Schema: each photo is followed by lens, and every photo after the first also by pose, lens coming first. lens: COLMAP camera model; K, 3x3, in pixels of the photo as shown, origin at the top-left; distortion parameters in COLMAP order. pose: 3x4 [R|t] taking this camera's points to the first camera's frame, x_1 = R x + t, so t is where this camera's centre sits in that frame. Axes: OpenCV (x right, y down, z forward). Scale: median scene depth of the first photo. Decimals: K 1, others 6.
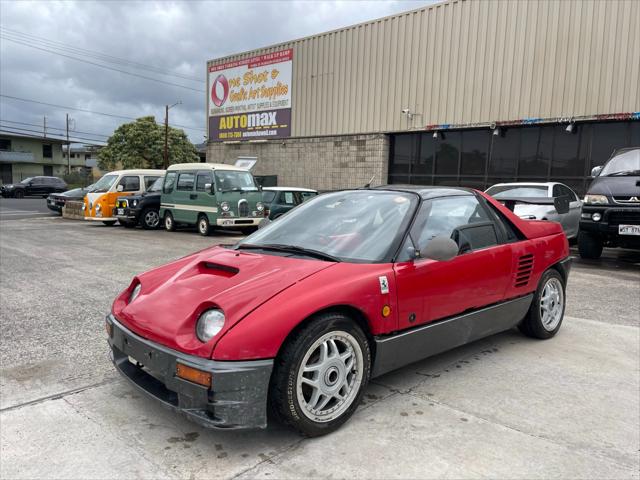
lens RADIAL K [[484.0, 0, 325.2], [0, 484.0, 239.1], [0, 0, 1]] dist [0.084614, -0.109075]
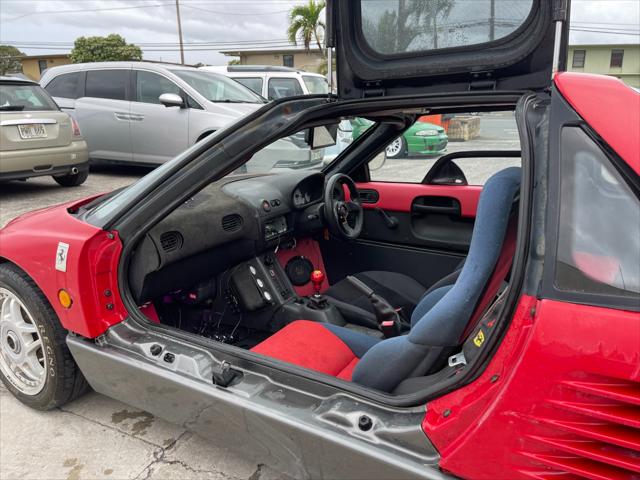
lens RADIAL K [[484.0, 0, 321.4], [0, 484.0, 240.0], [0, 0, 1]] dist [0.084614, -0.109075]
pose [[0.284603, 0.238974, -0.928382, 0.452830], [-0.083935, 0.970923, 0.224193, -0.053054], [0.954964, 0.014118, 0.296386, 0.655175]]
